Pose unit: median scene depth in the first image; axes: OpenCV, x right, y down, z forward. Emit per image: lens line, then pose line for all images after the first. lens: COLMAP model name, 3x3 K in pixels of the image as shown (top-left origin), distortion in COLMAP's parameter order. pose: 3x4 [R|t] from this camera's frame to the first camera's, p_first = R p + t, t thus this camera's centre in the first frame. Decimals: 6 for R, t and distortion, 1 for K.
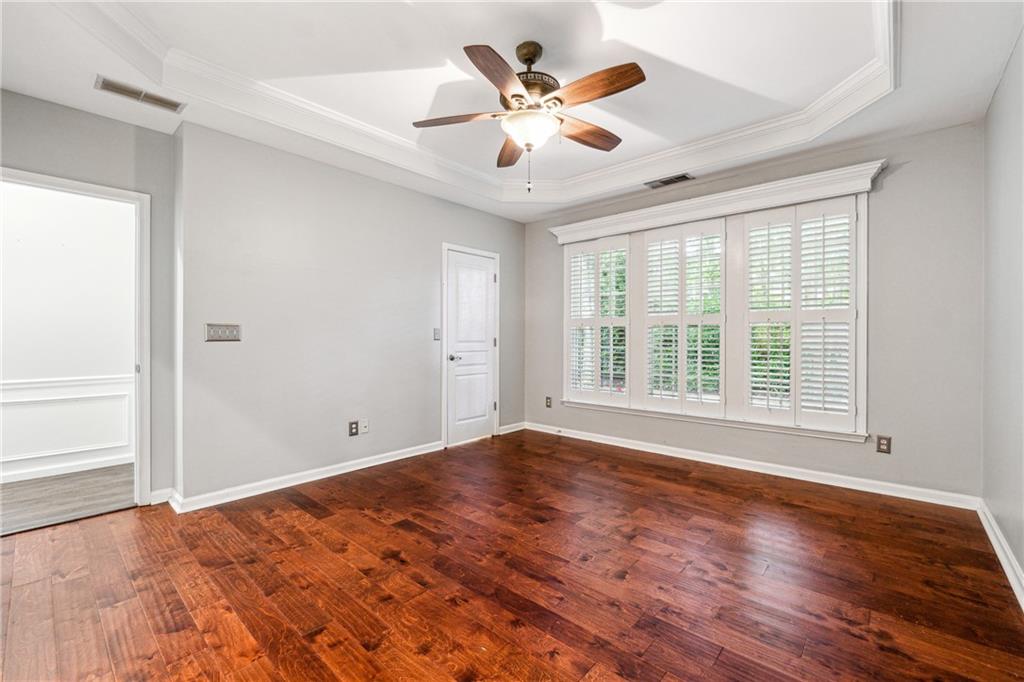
lens RADIAL K [[434.8, 0, 513.5], [0, 434.8, 329.7], [0, 0, 1]] dist [-0.004518, -0.000141]
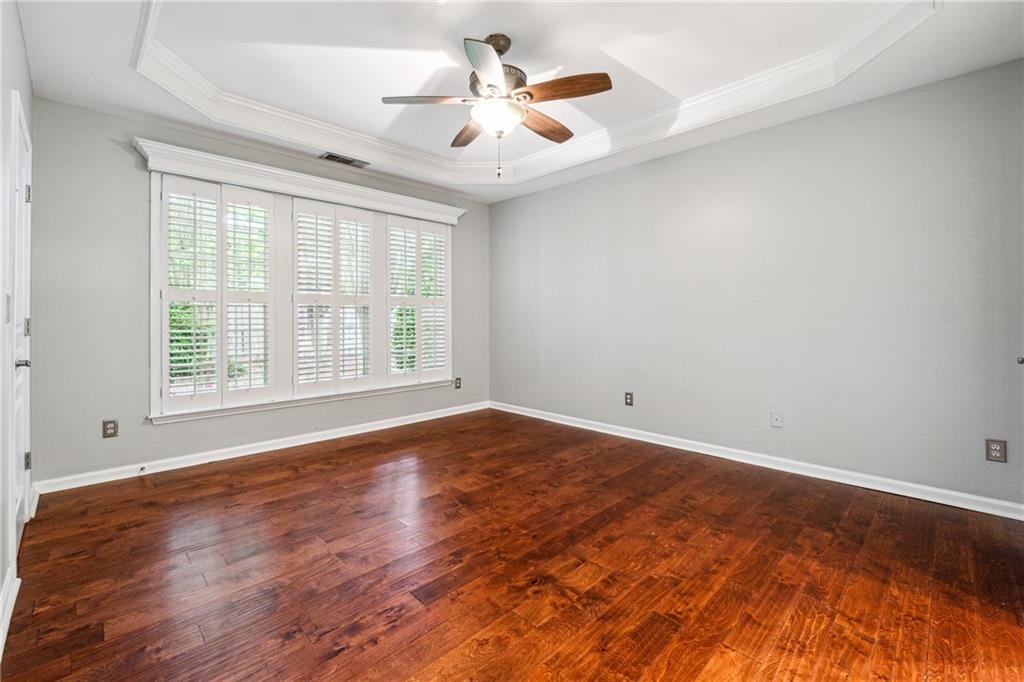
lens RADIAL K [[436.0, 0, 515.6], [0, 436.0, 310.1], [0, 0, 1]] dist [-0.003278, -0.000146]
pose [[0.058139, 0.017253, 0.998159, -0.750194], [-0.015802, 0.999741, -0.016360, 0.013566], [-0.998183, -0.014822, 0.058397, 0.670995]]
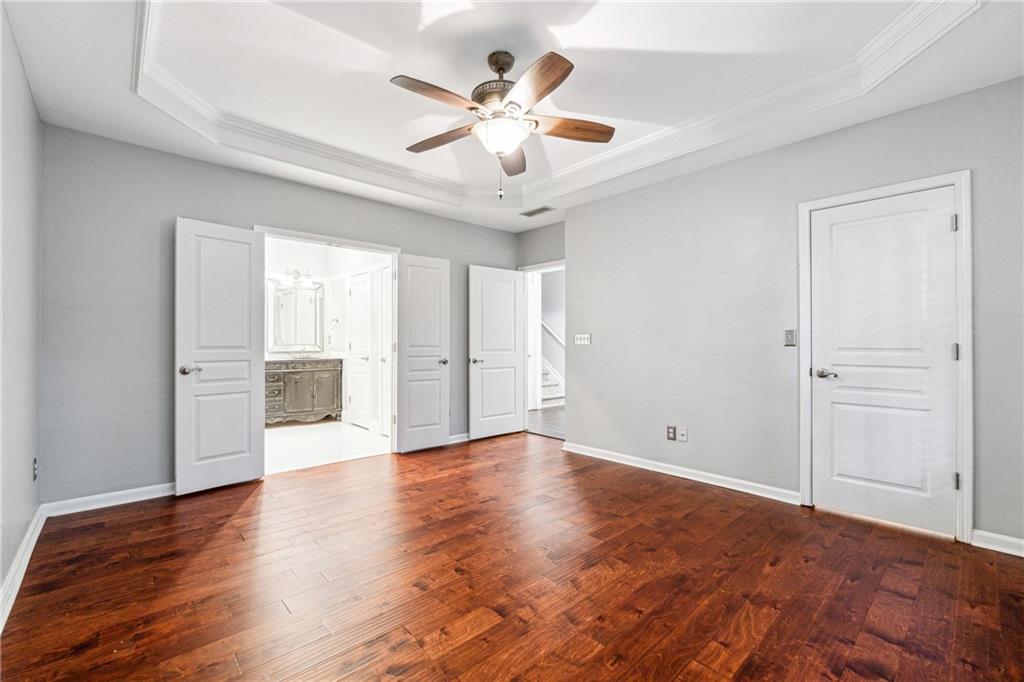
lens RADIAL K [[433.8, 0, 512.0], [0, 433.8, 341.0], [0, 0, 1]] dist [-0.001434, 0.000052]
pose [[-0.103852, -0.004575, -0.994582, 0.769619], [0.019026, 0.999797, -0.006585, 0.014656], [0.994411, -0.019607, -0.103744, 0.841766]]
